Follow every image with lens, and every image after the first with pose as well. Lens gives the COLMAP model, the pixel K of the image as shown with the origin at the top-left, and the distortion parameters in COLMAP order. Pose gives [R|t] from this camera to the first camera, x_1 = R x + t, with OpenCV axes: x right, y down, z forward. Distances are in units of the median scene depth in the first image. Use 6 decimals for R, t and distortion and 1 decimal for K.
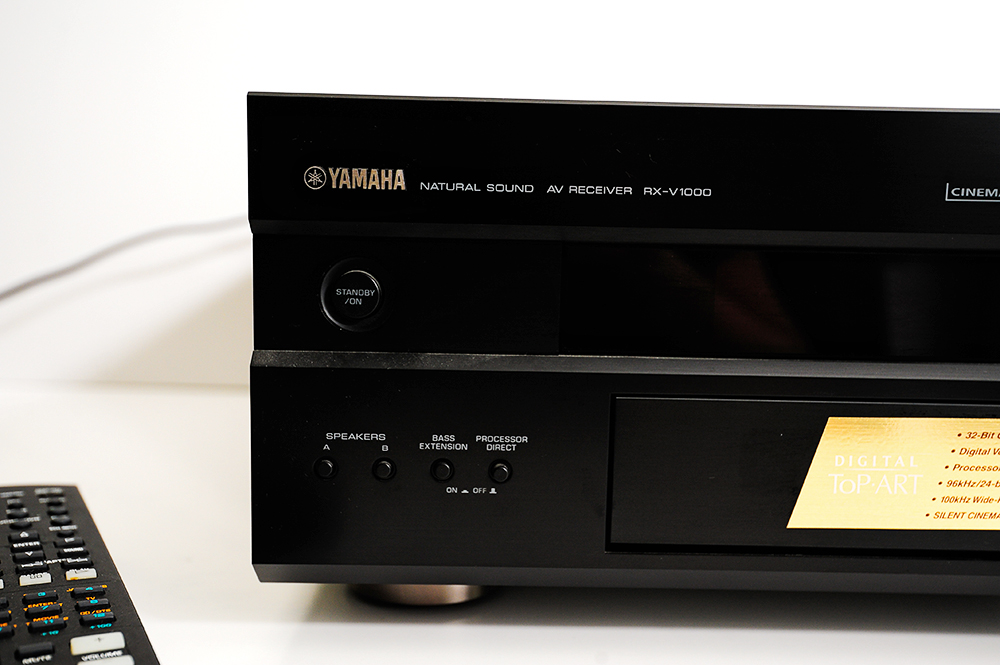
lens RADIAL K [[936.4, 0, 500.4], [0, 936.4, 338.1], [0, 0, 1]] dist [0.039172, 0.000000]
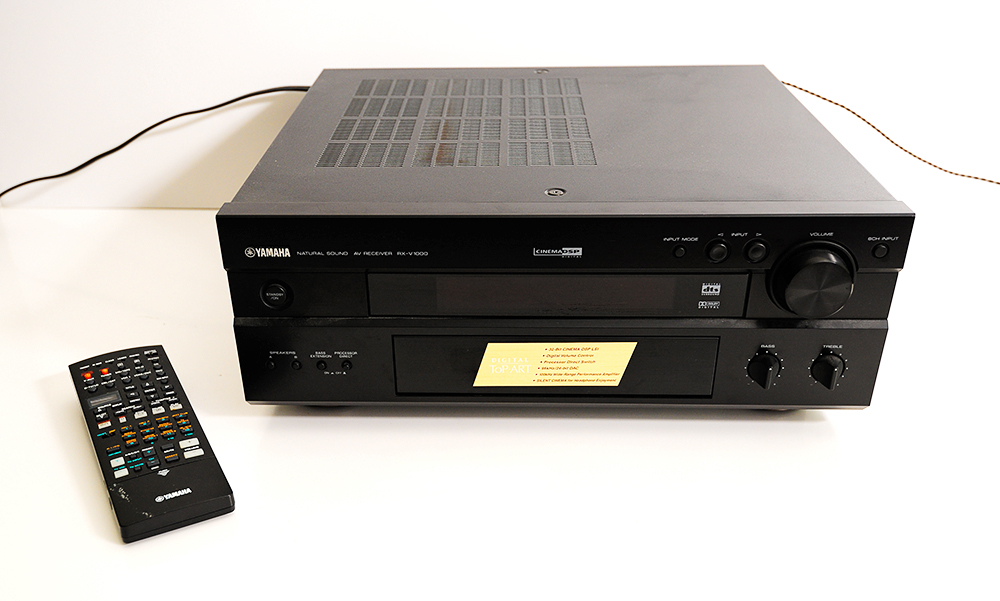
lens RADIAL K [[932.7, 0, 465.3], [0, 932.7, 360.8], [0, 0, 1]] dist [0.036535, 0.000000]
pose [[0.997605, -0.005102, -0.068975, 0.445758], [0.031902, 0.918793, 0.393448, -0.755190], [0.061367, -0.394707, 0.916756, -1.066450]]
